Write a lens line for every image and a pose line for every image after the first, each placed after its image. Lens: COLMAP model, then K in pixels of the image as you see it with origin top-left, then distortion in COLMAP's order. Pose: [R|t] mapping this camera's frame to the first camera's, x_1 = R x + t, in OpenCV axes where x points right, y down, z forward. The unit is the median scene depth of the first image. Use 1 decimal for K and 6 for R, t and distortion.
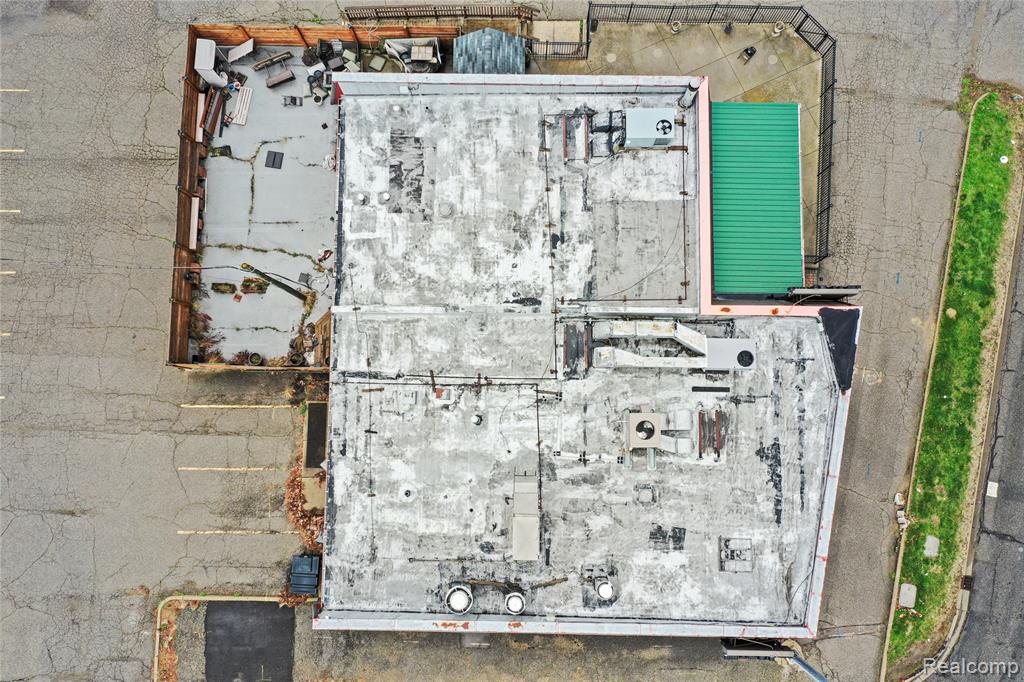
lens RADIAL K [[813.6, 0, 509.1], [0, 813.6, 342.0], [0, 0, 1]] dist [0.018807, 0.004024]
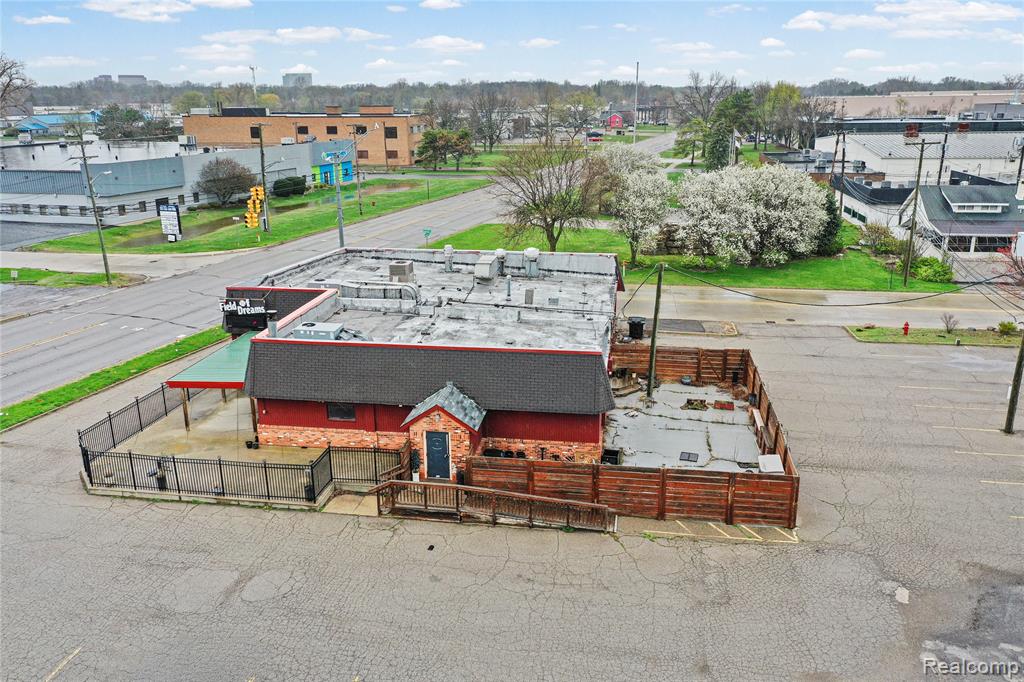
lens RADIAL K [[813.6, 0, 509.1], [0, 813.6, 342.0], [0, 0, 1]] dist [0.018807, 0.004024]
pose [[-0.989281, -0.021193, 0.144479, -0.245447], [0.145860, -0.190489, 0.970793, -1.295328], [0.006947, 0.981460, 0.191539, 0.783504]]
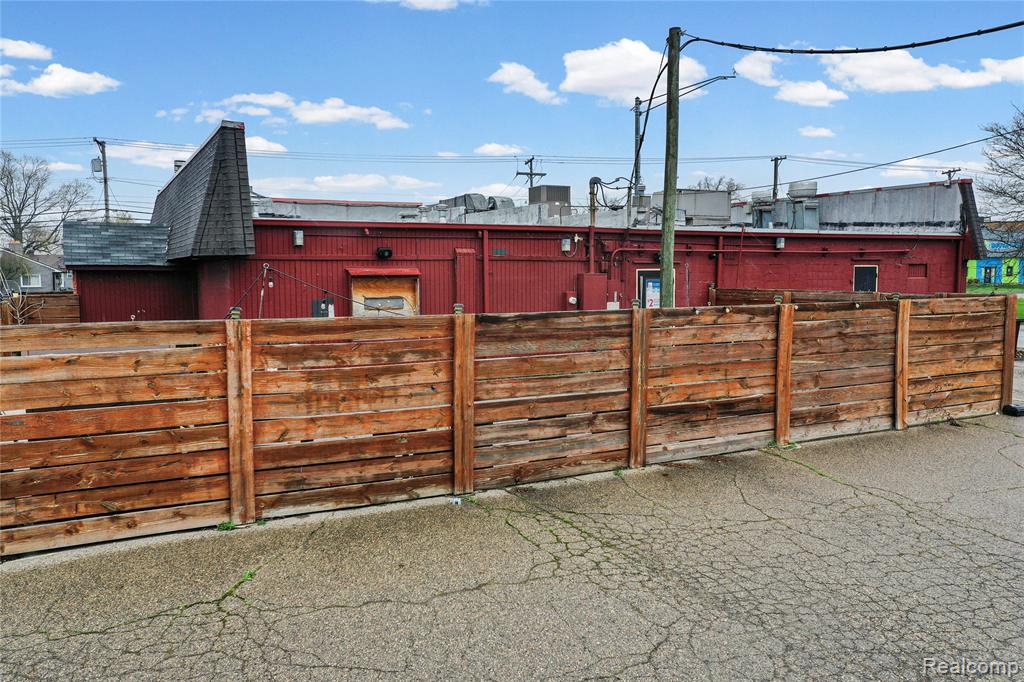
lens RADIAL K [[813.6, 0, 509.1], [0, 813.6, 342.0], [0, 0, 1]] dist [0.018807, 0.004024]
pose [[-0.472517, -0.059959, 0.879280, -0.685635], [0.878025, 0.054185, 0.475538, -0.394884], [-0.076156, 0.996729, 0.027042, 1.081100]]
